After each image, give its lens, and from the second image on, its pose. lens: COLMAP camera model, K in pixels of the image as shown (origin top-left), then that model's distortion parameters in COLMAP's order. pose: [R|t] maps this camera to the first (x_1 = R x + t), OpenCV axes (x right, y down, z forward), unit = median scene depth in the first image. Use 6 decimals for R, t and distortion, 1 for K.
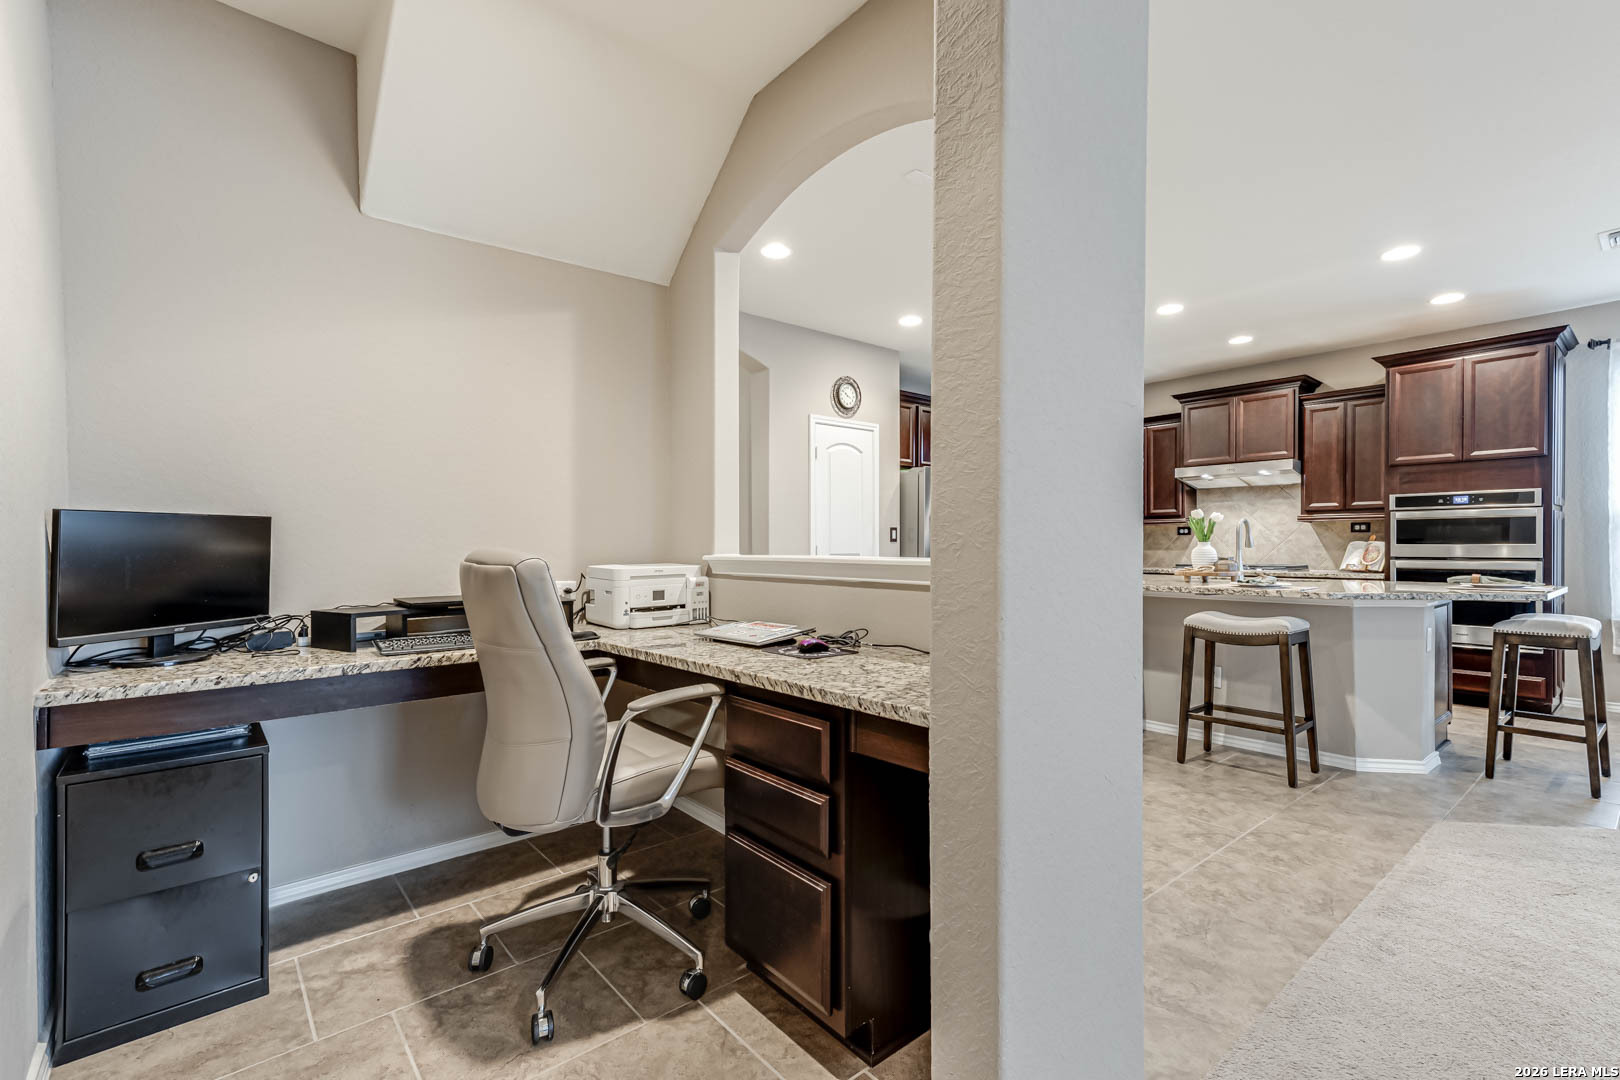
lens RADIAL K [[725.3, 0, 810.5], [0, 725.3, 549.5], [0, 0, 1]] dist [0.027931, -0.001027]
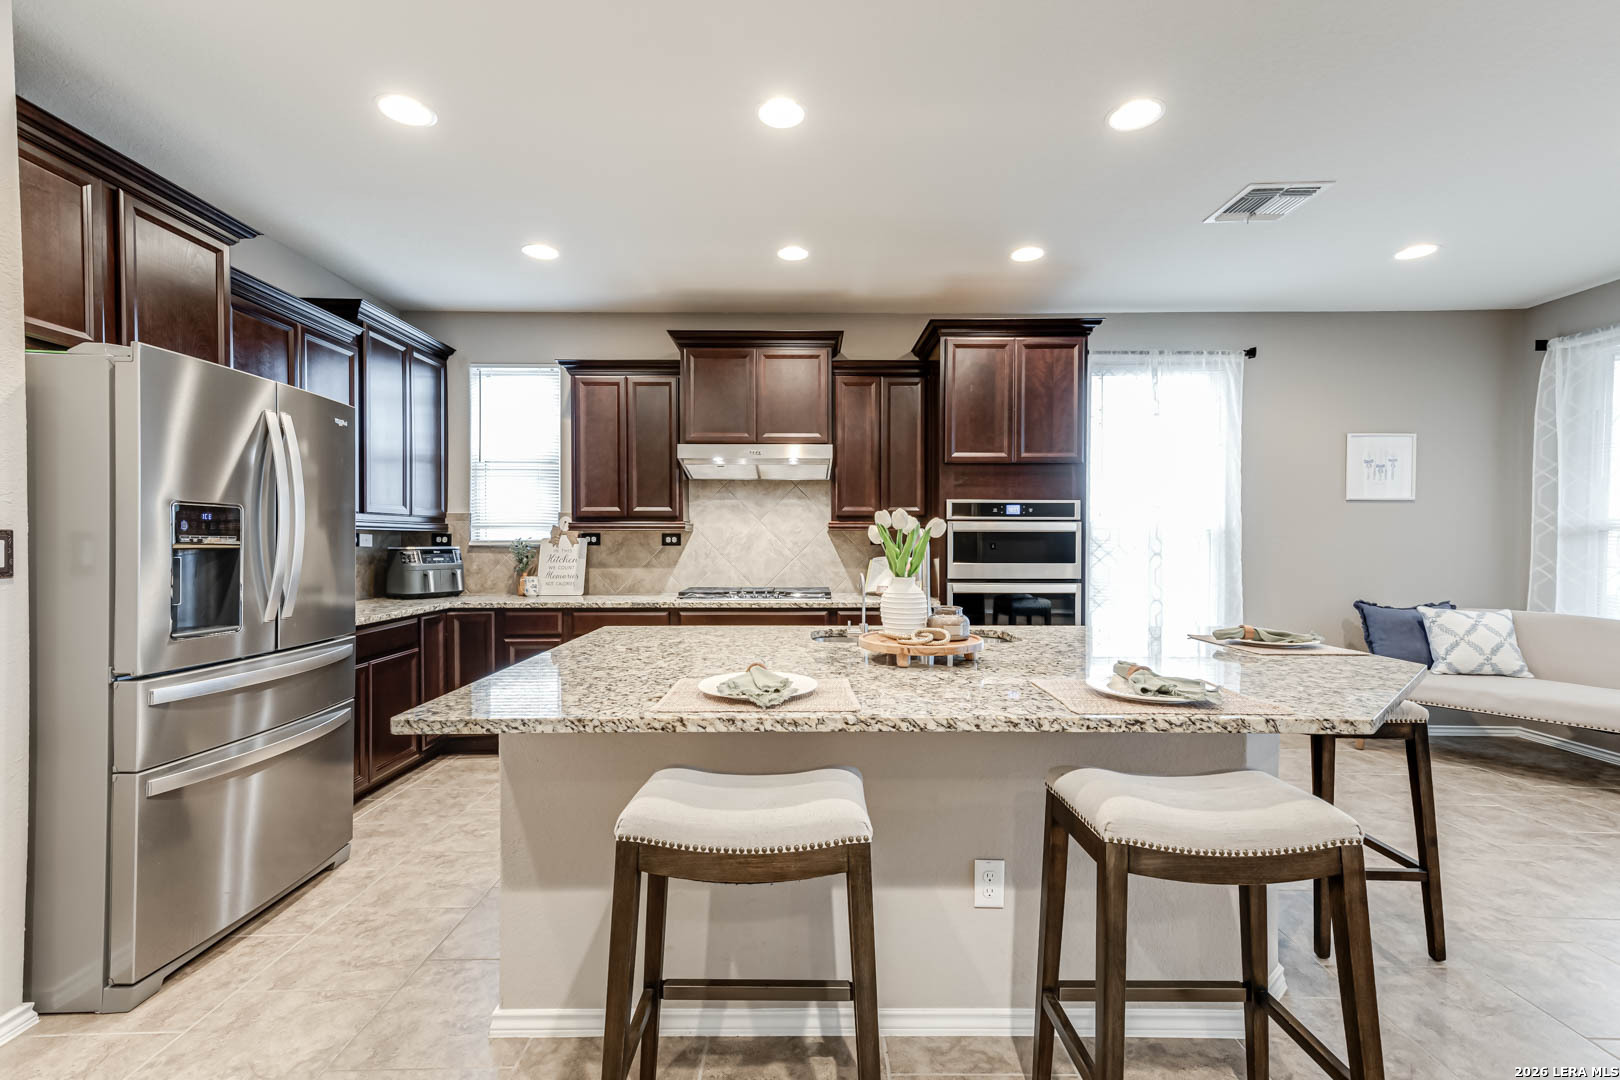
lens RADIAL K [[725.3, 0, 814.6], [0, 725.3, 540.9], [0, 0, 1]] dist [0.027931, -0.001027]
pose [[0.639674, 0.003302, 0.768639, 0.113873], [0.001365, 0.999984, -0.005432, -0.028743], [-0.768645, 0.004524, 0.639660, 0.665754]]
